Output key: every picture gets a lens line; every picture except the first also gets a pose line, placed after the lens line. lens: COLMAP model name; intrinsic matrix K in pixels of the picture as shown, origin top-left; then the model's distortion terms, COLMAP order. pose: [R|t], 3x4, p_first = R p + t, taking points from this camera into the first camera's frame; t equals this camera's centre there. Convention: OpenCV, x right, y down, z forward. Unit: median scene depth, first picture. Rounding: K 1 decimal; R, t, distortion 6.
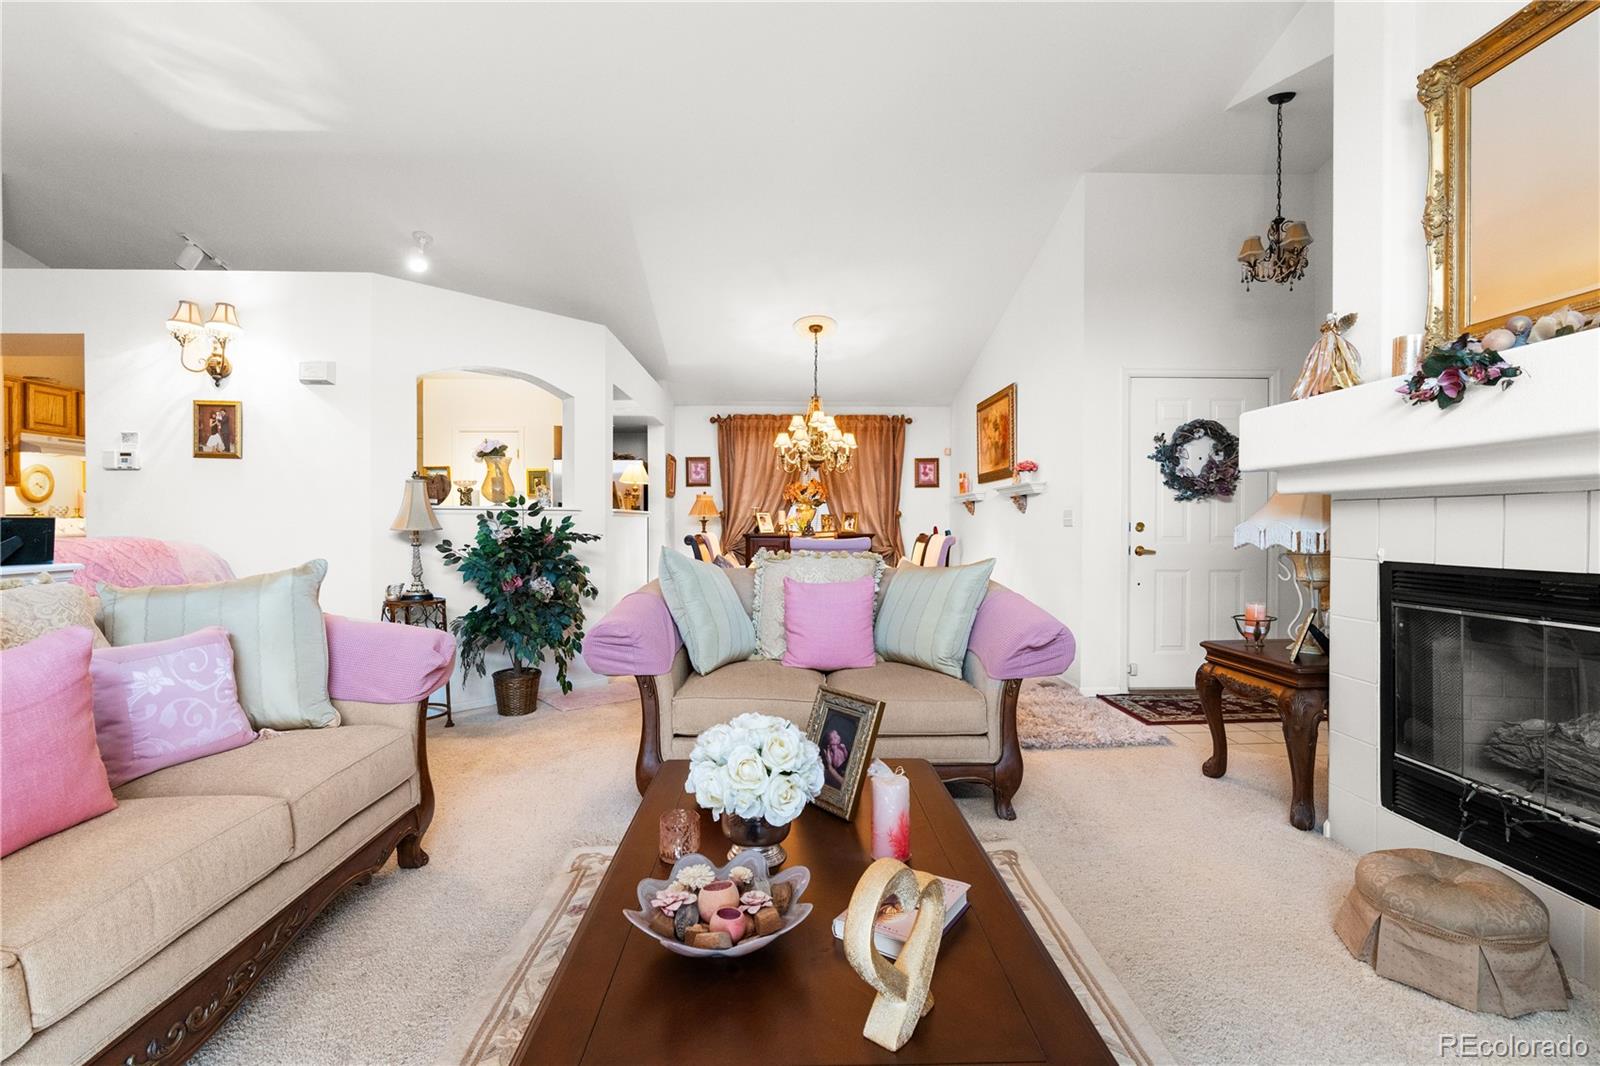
lens RADIAL K [[728.6, 0, 803.6], [0, 728.6, 533.4], [0, 0, 1]] dist [-0.008991, 0.003441]
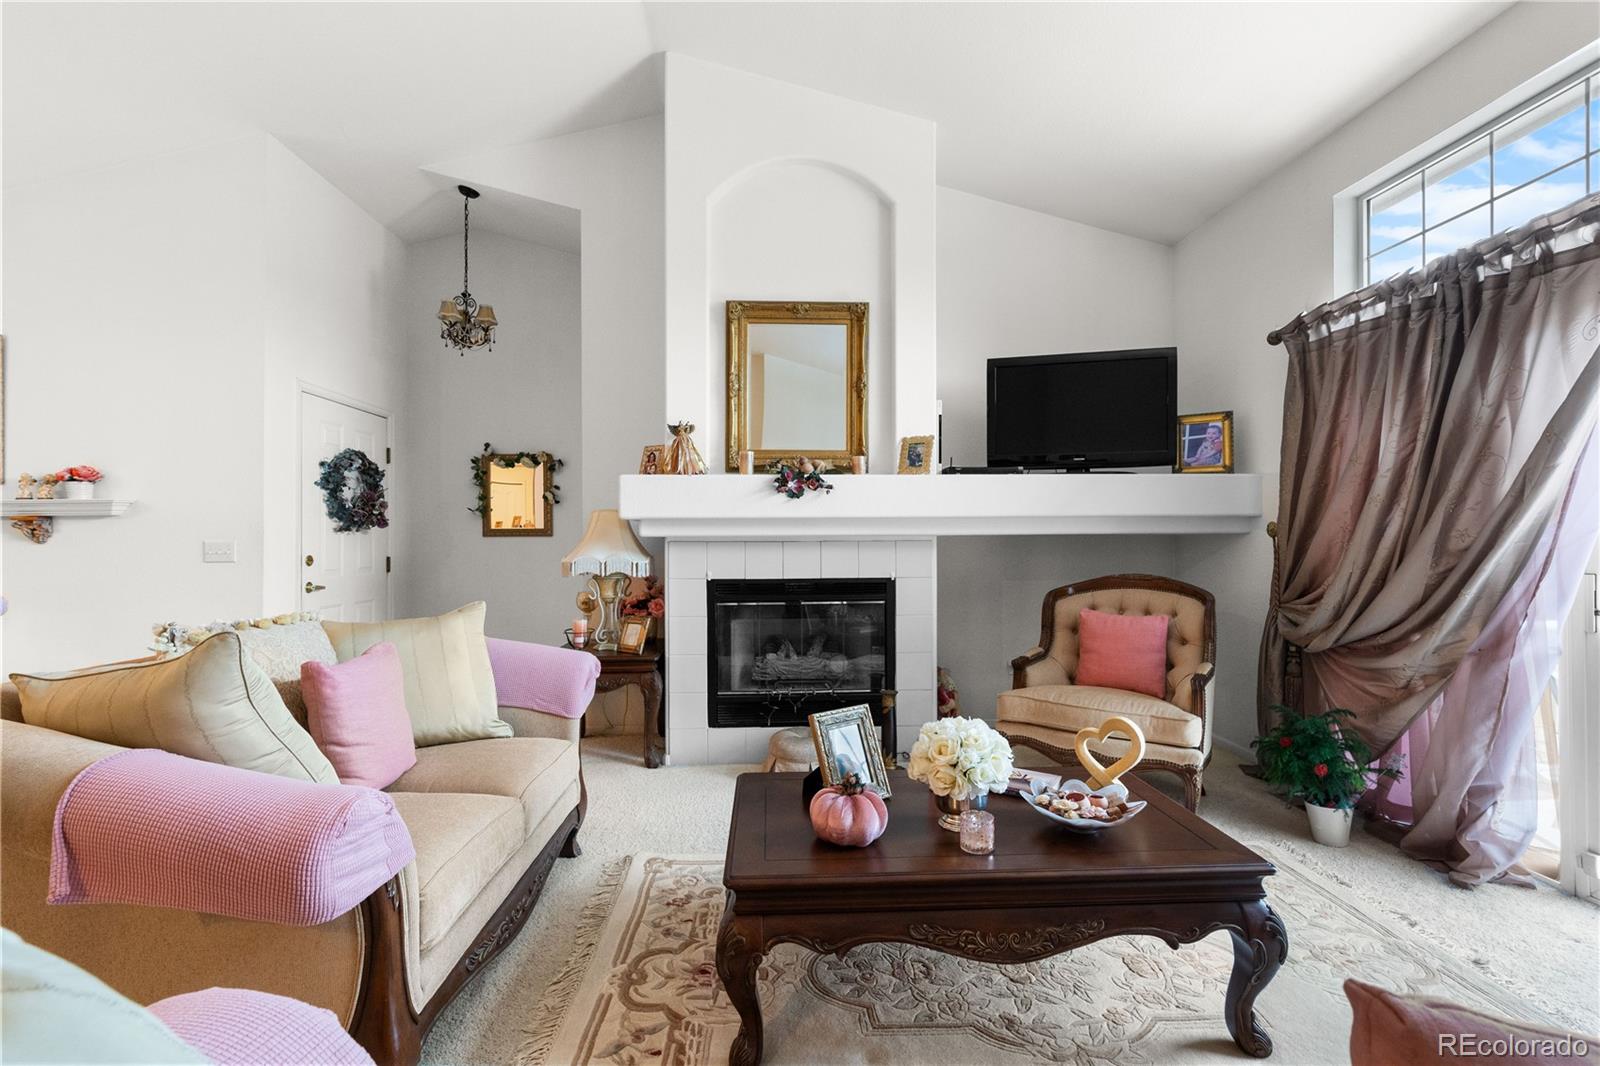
lens RADIAL K [[728.6, 0, 804.4], [0, 728.6, 532.8], [0, 0, 1]] dist [-0.008991, 0.003441]
pose [[-0.013643, 0.005172, 0.999894, -0.443512], [0.017553, 0.999834, -0.004932, -0.028306], [-0.999753, 0.017484, -0.013731, 0.409169]]
